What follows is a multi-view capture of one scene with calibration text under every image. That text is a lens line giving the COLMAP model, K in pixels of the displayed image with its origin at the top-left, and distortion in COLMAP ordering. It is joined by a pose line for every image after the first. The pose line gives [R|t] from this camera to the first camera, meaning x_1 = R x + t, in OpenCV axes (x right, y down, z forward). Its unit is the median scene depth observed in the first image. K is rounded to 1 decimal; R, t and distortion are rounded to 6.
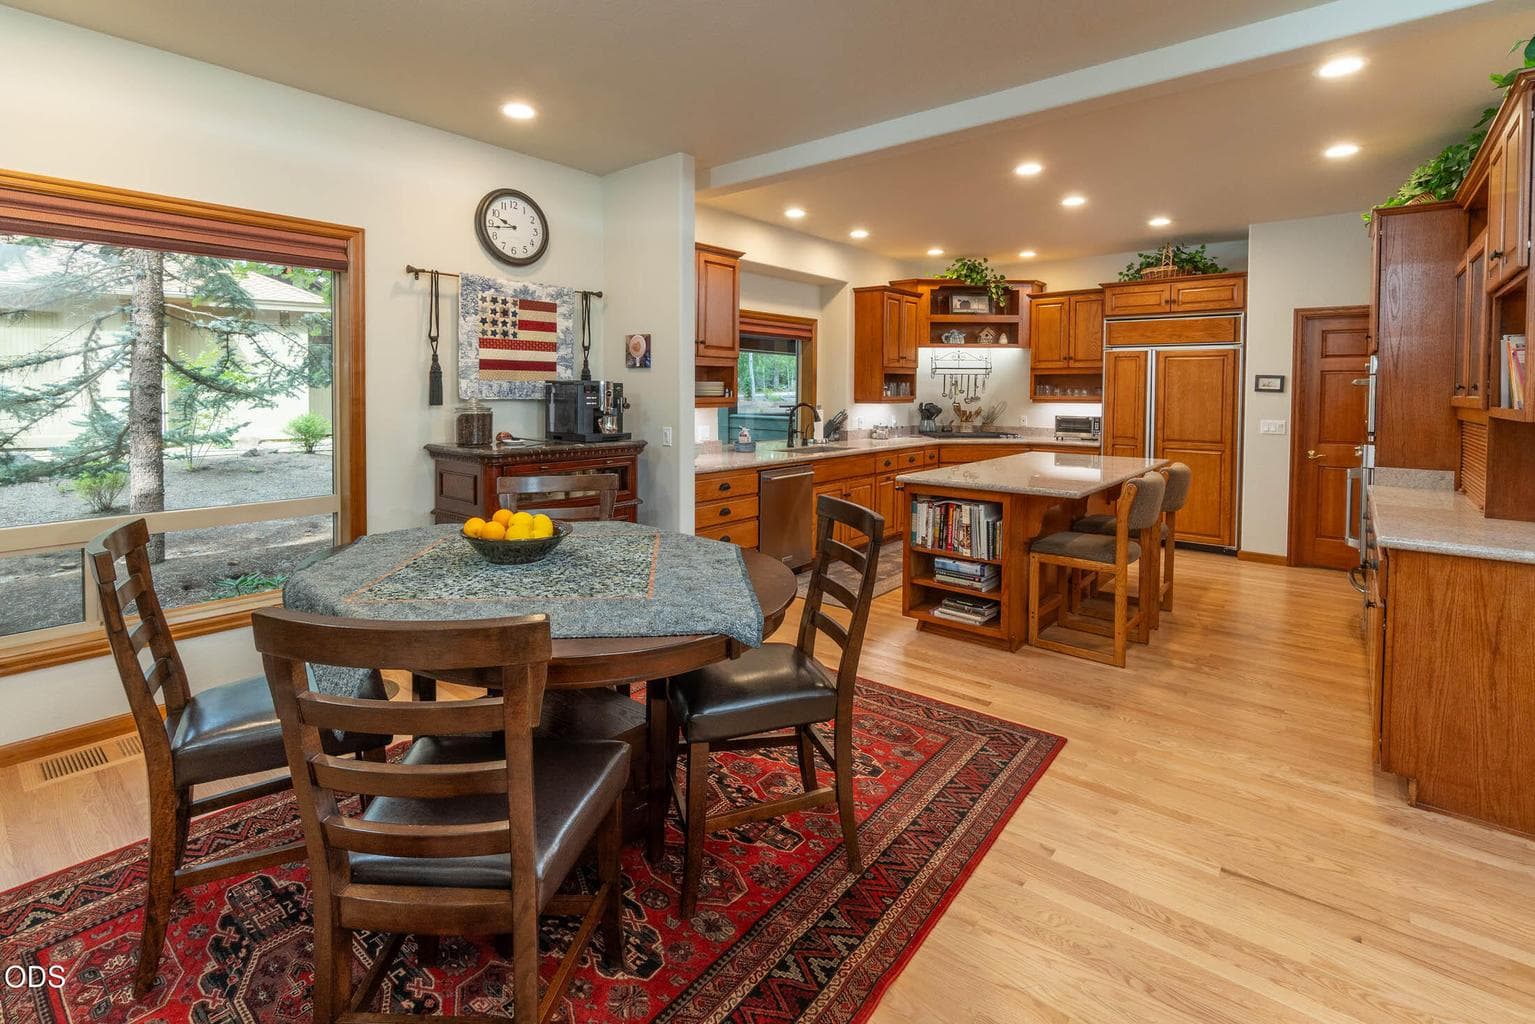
lens RADIAL K [[685.7, 0, 732.5], [0, 685.7, 422.9], [0, 0, 1]] dist [-0.000468, -0.000018]
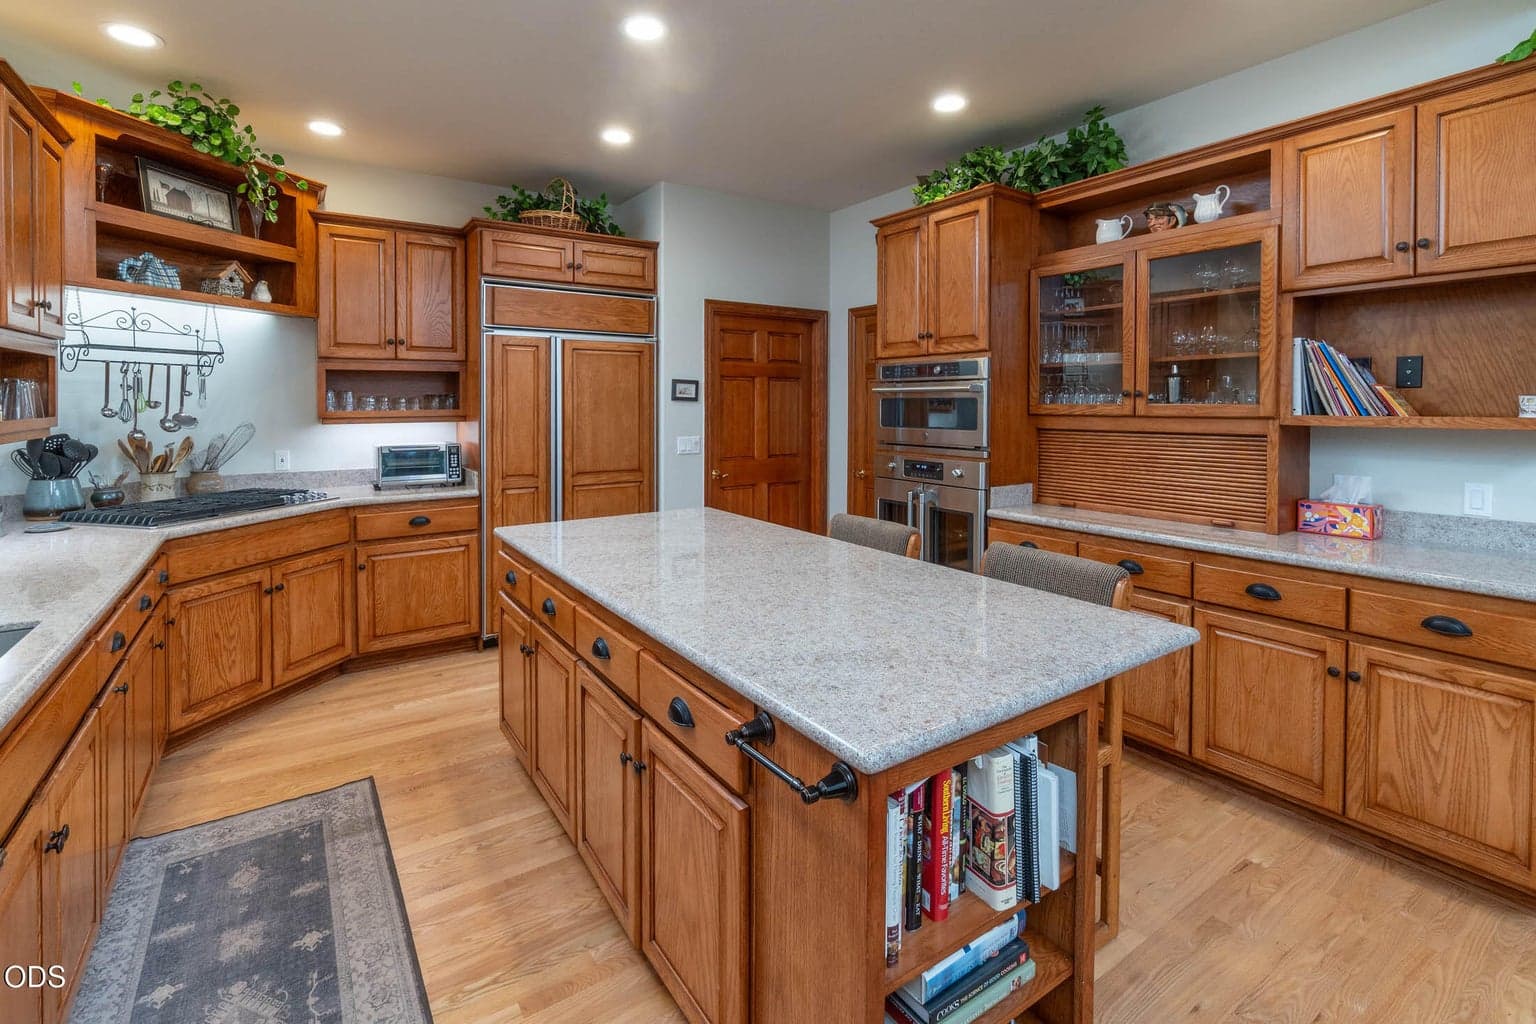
lens RADIAL K [[740.6, 0, 765.5], [0, 740.6, 406.4], [0, 0, 1]] dist [-0.001630, -0.000477]
pose [[0.253038, -0.014277, 0.967351, -0.014290], [0.048748, 0.998809, 0.001990, -0.030083], [-0.966228, 0.046653, 0.253432, 0.581945]]
